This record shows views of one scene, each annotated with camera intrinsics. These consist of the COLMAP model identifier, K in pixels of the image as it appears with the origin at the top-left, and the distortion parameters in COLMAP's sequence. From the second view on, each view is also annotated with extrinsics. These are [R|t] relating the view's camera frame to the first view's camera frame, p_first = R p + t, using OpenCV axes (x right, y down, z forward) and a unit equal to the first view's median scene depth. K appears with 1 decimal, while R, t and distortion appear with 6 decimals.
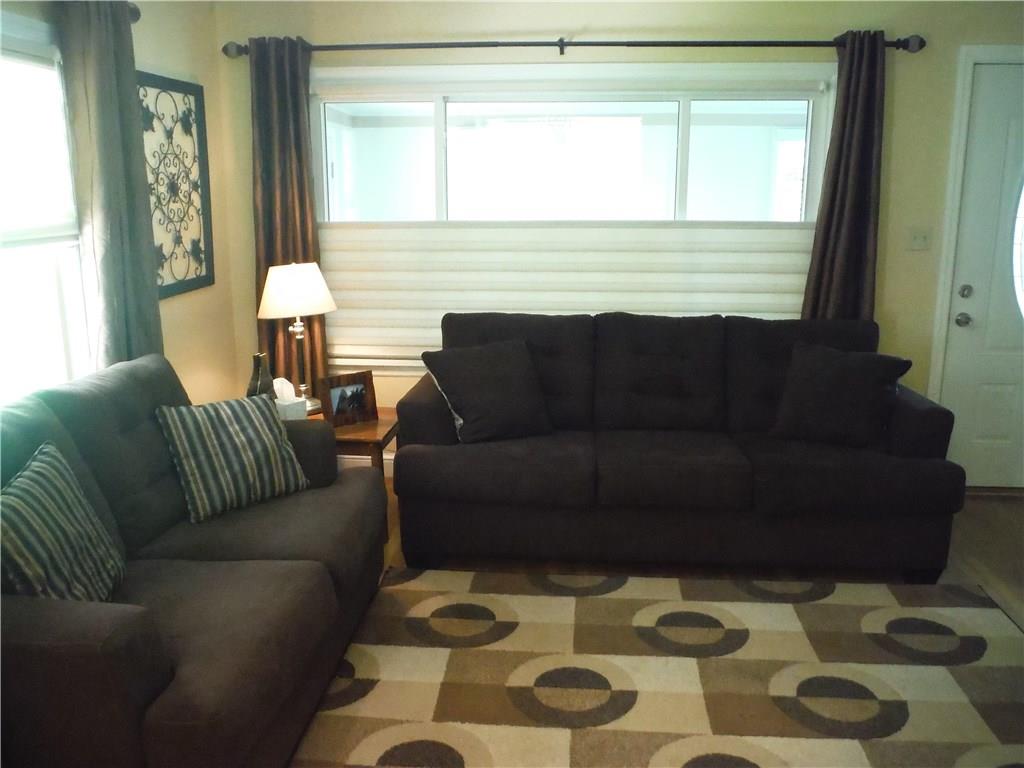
lens RADIAL K [[847.6, 0, 501.7], [0, 847.6, 383.3], [0, 0, 1]] dist [-0.062399, 0.006659]
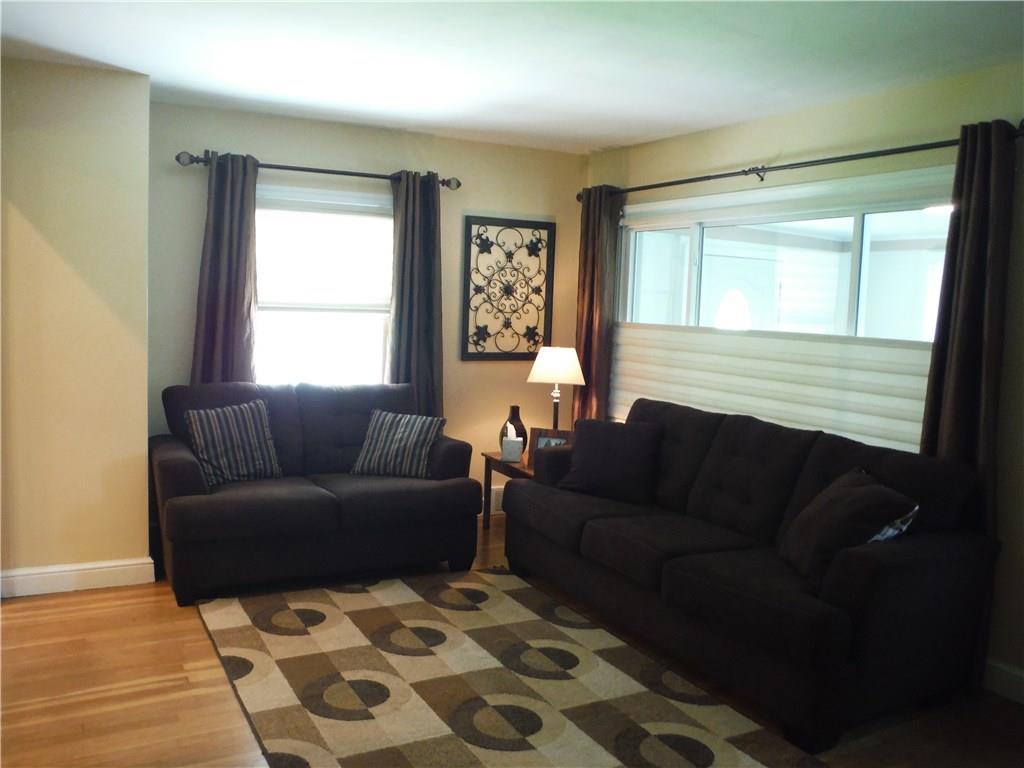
lens RADIAL K [[880.2, 0, 511.7], [0, 880.2, 368.7], [0, 0, 1]] dist [-0.011713, -0.000147]
pose [[0.544484, 0.089506, -0.833982, 0.953393], [-0.227591, 0.972754, -0.044189, -0.027738], [0.807304, 0.213867, 0.550019, 0.164981]]
